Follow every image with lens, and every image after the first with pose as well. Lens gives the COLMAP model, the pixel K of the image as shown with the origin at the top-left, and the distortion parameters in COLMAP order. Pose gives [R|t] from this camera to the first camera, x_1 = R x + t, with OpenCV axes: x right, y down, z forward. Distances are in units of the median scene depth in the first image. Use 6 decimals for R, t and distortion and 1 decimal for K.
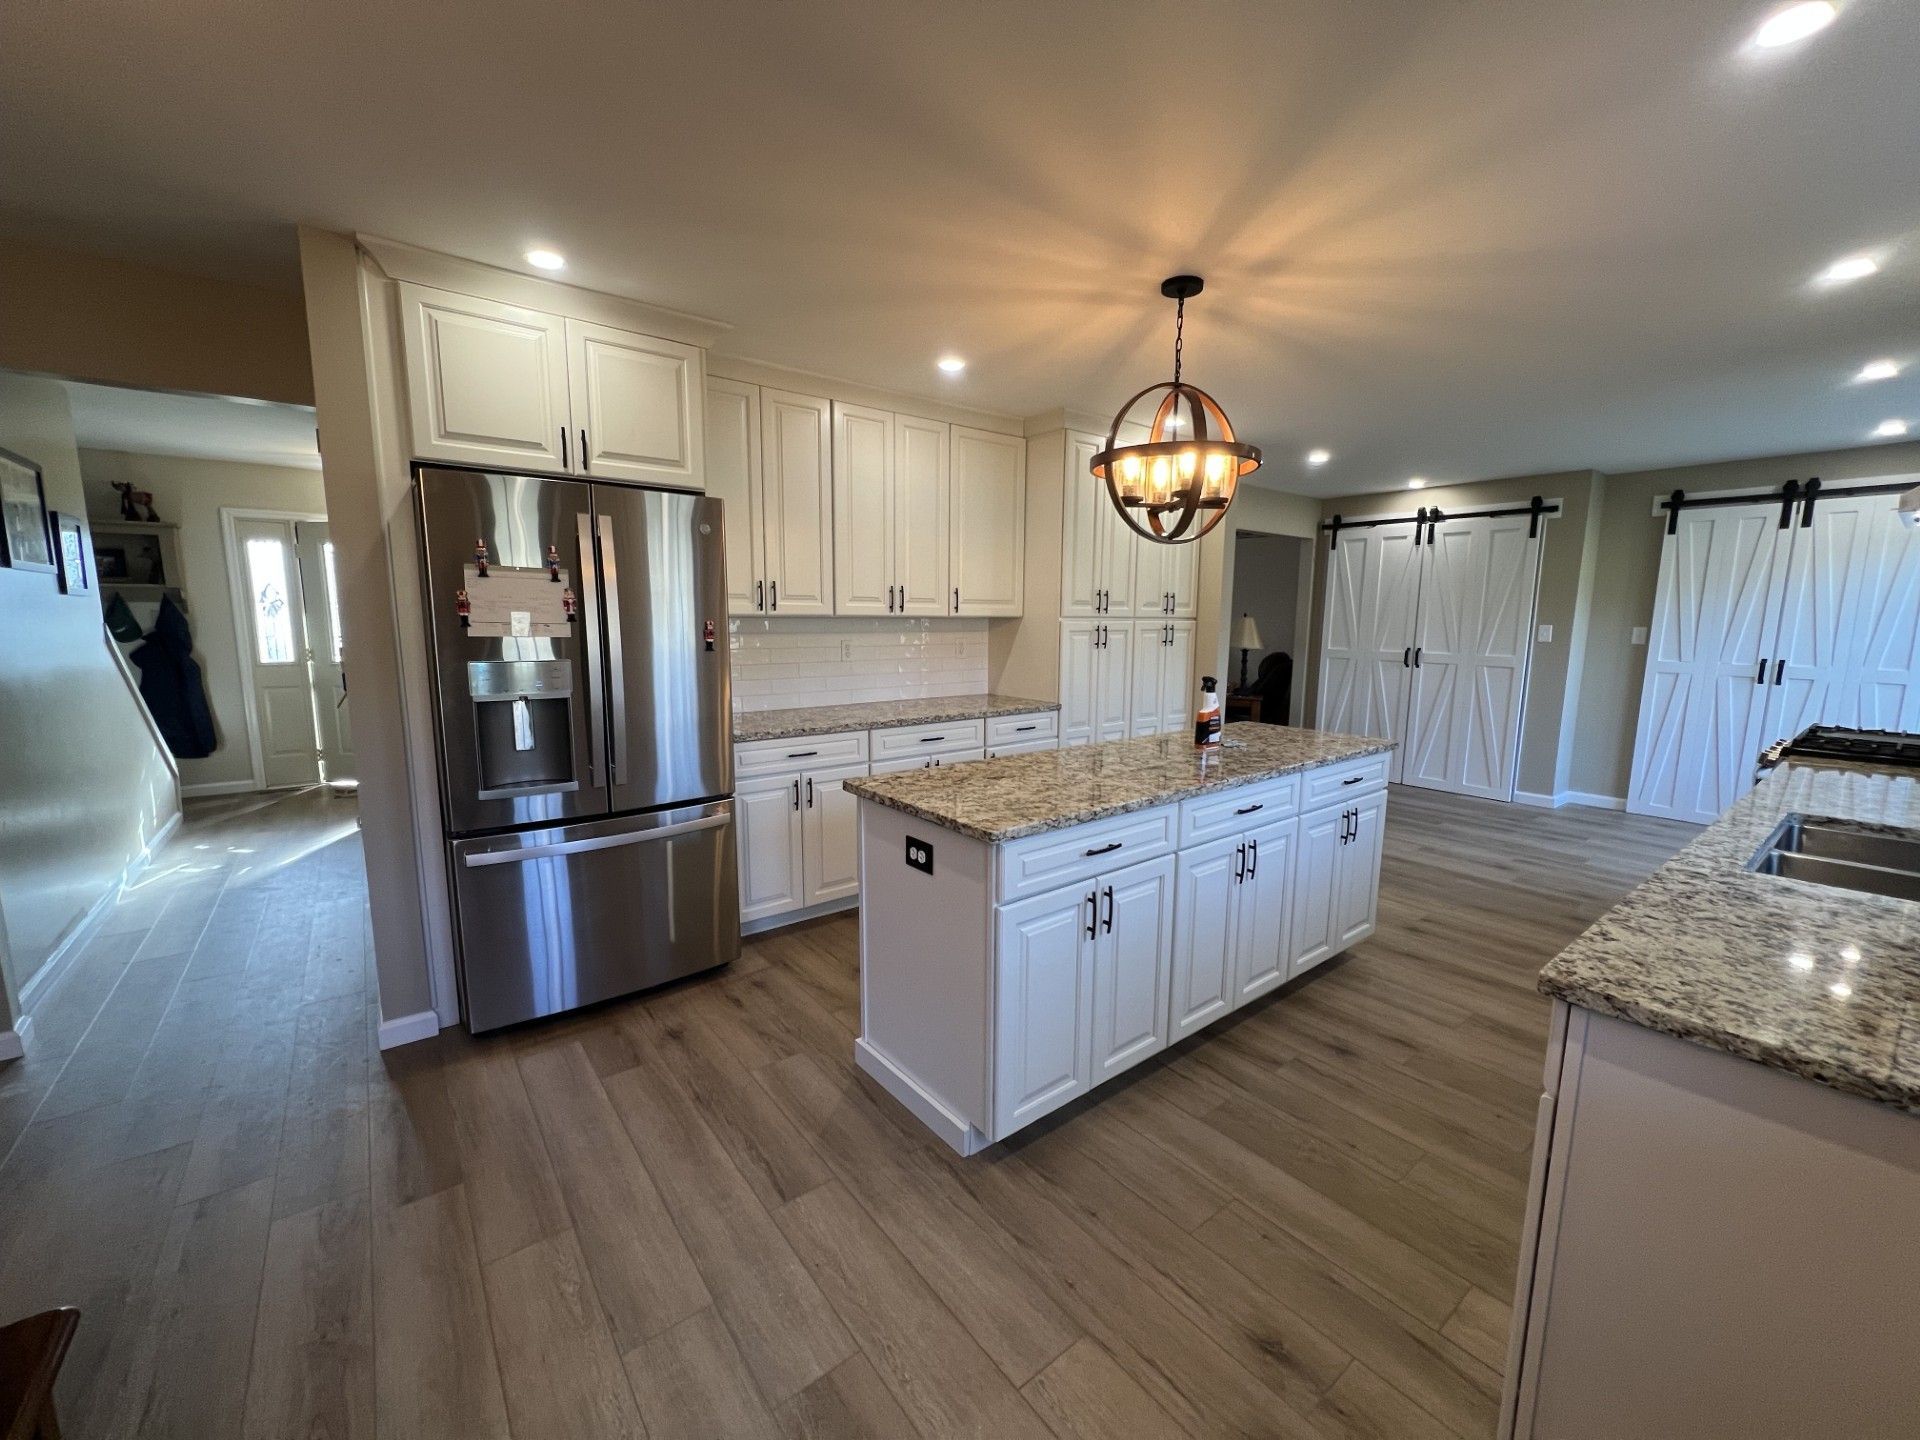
lens RADIAL K [[769.0, 0, 975.8], [0, 769.0, 720.0], [0, 0, 1]] dist [0.008659, 0.000164]
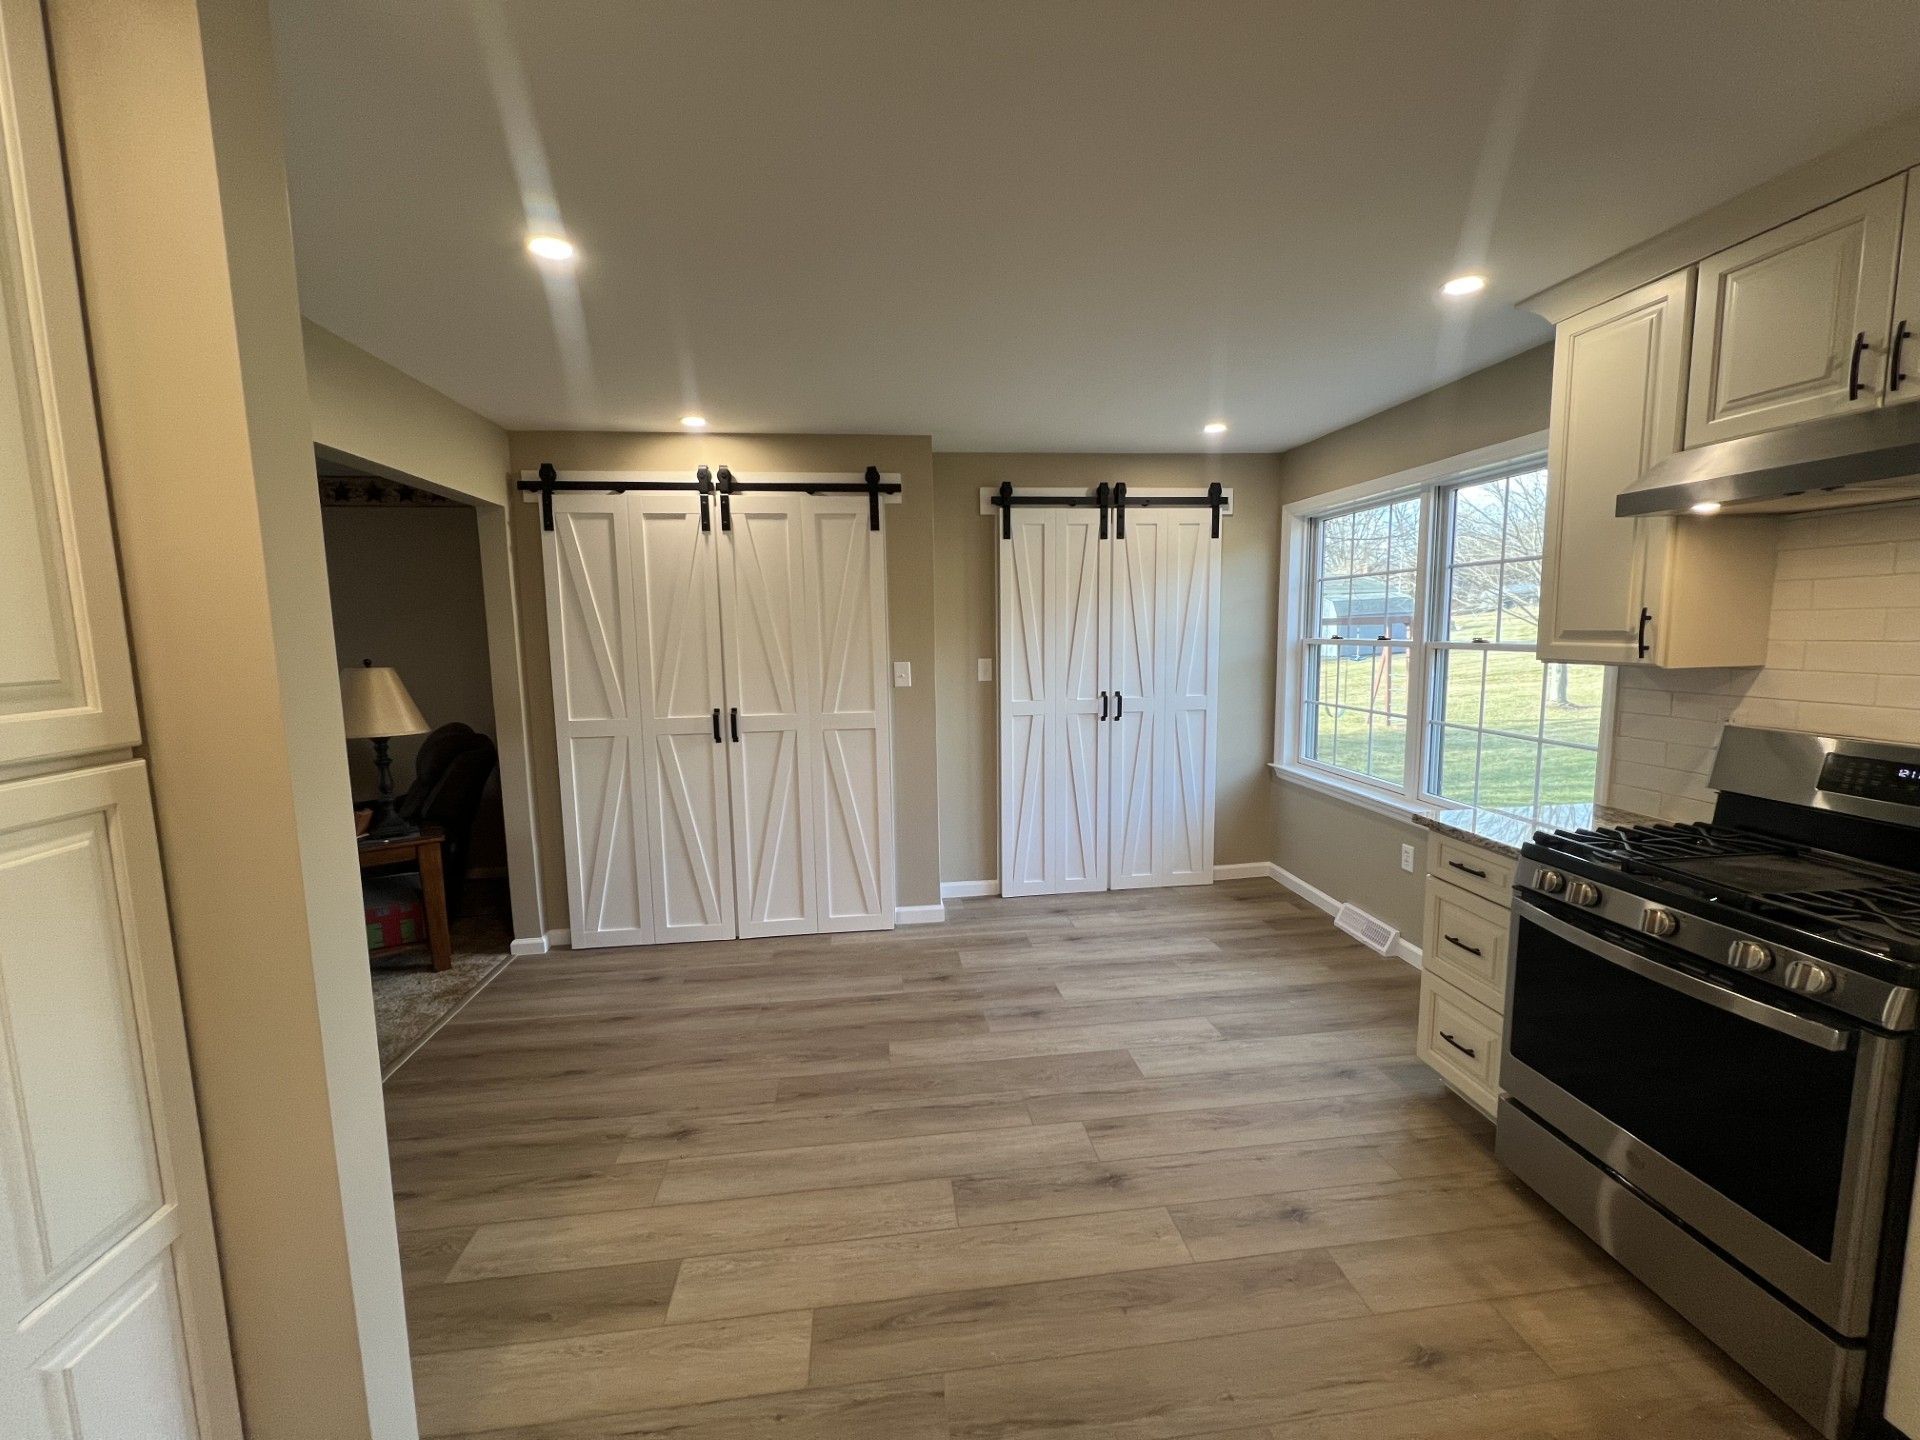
lens RADIAL K [[769.0, 0, 953.9], [0, 769.0, 721.5], [0, 0, 1]] dist [0.008659, 0.000164]
pose [[0.537586, -0.121262, 0.834444, 0.198119], [0.138626, 0.988850, 0.054391, -0.104048], [-0.831735, 0.086436, 0.548402, 0.610573]]
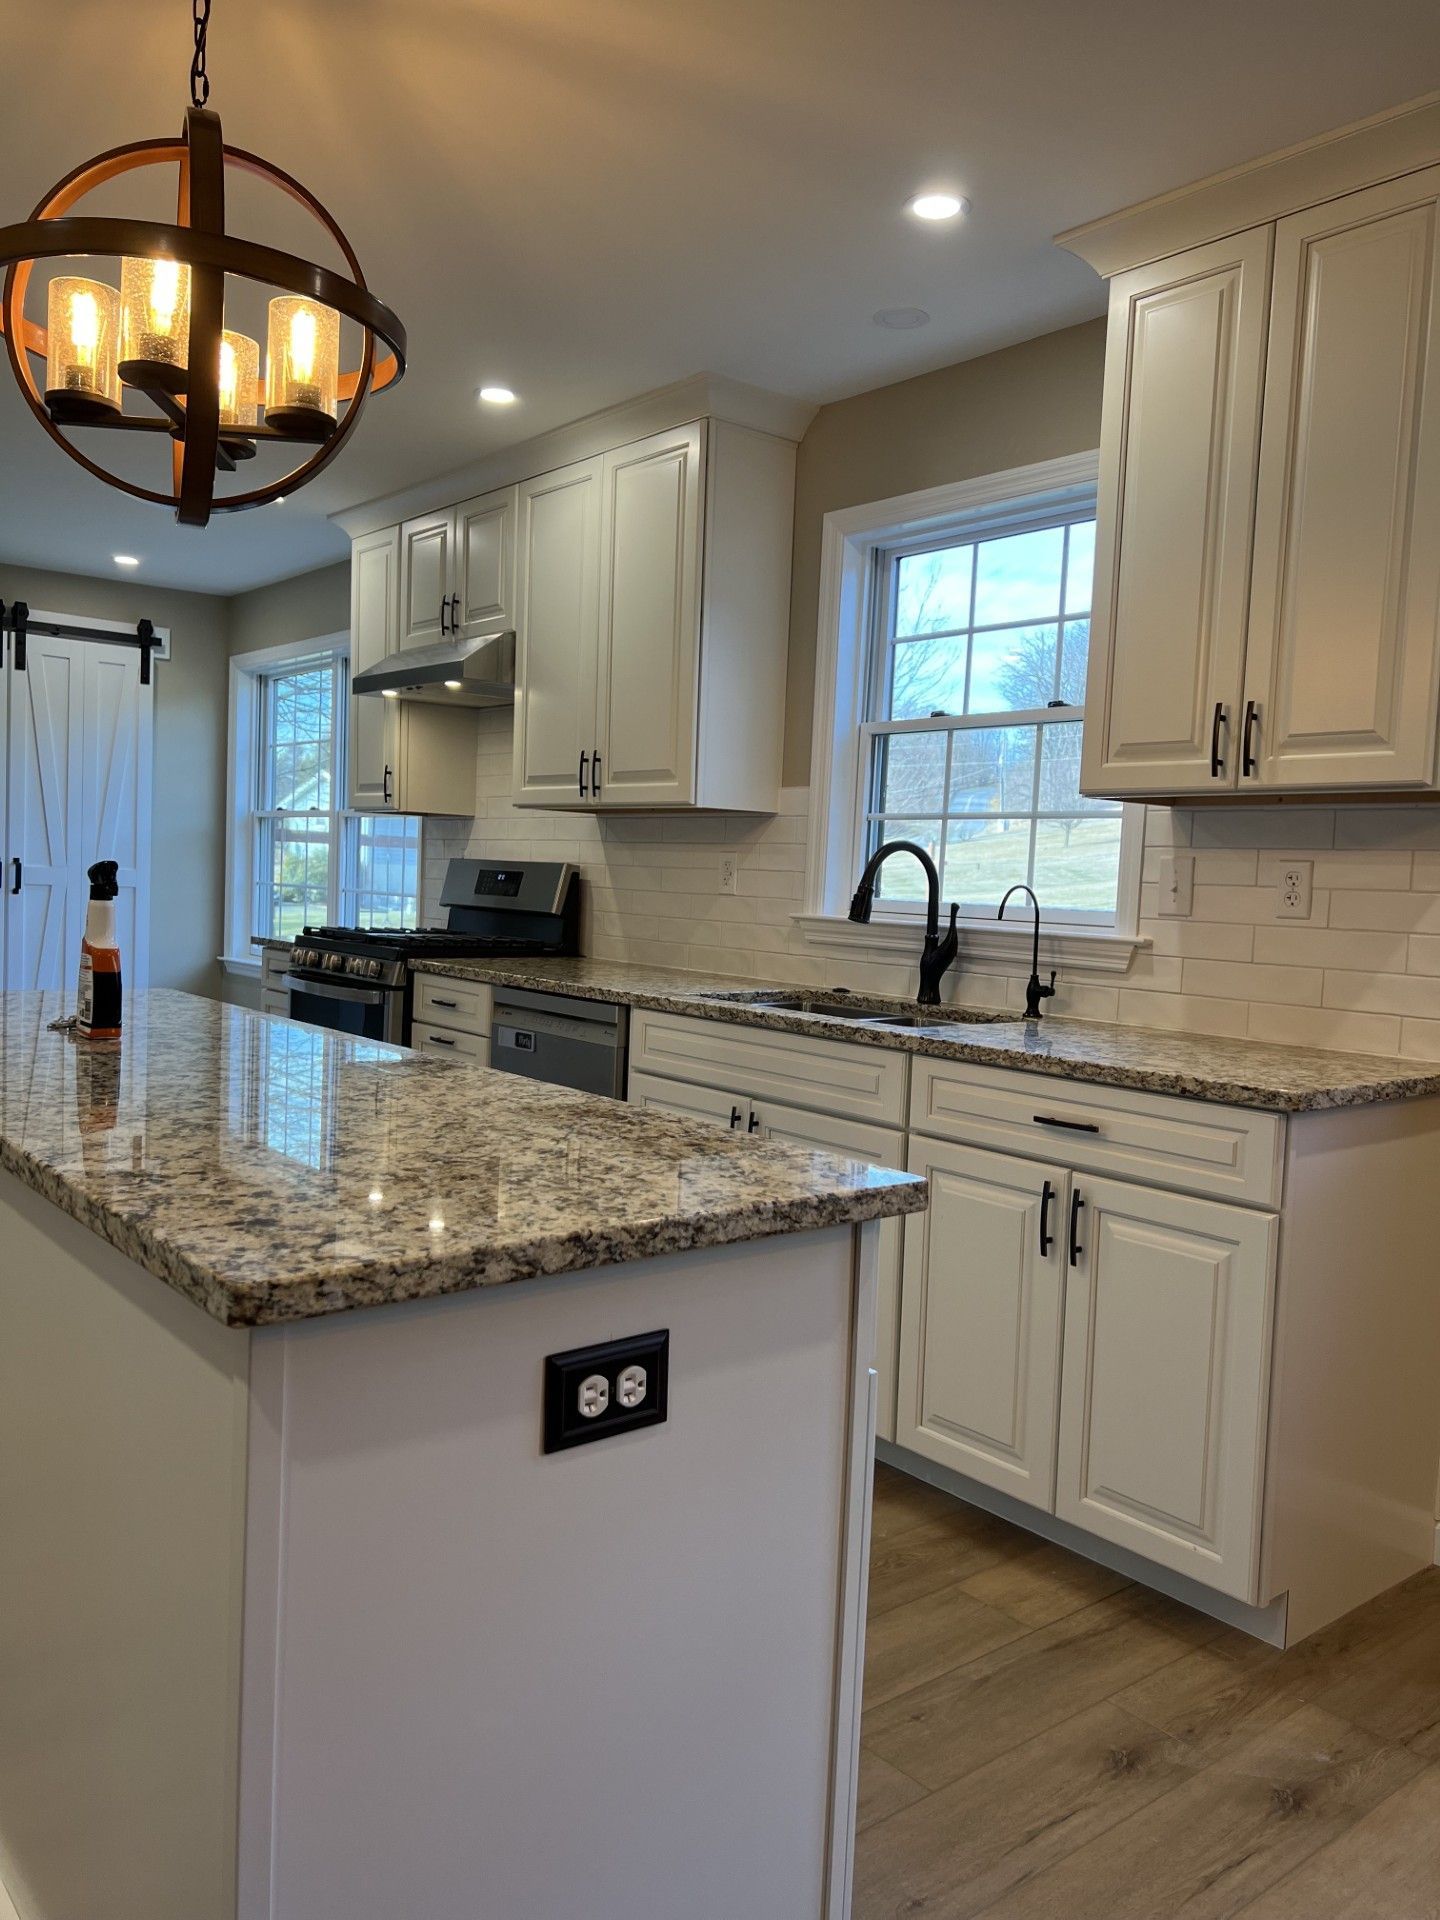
lens RADIAL K [[1440.5, 0, 723.3], [0, 1440.5, 960.6], [0, 0, 1]] dist [0.023335, -0.022225]
pose [[-0.006659, -0.068431, 0.997634, -0.233476], [0.097854, 0.992823, 0.068755, -0.012017], [-0.995179, 0.098080, 0.000085, 0.338754]]
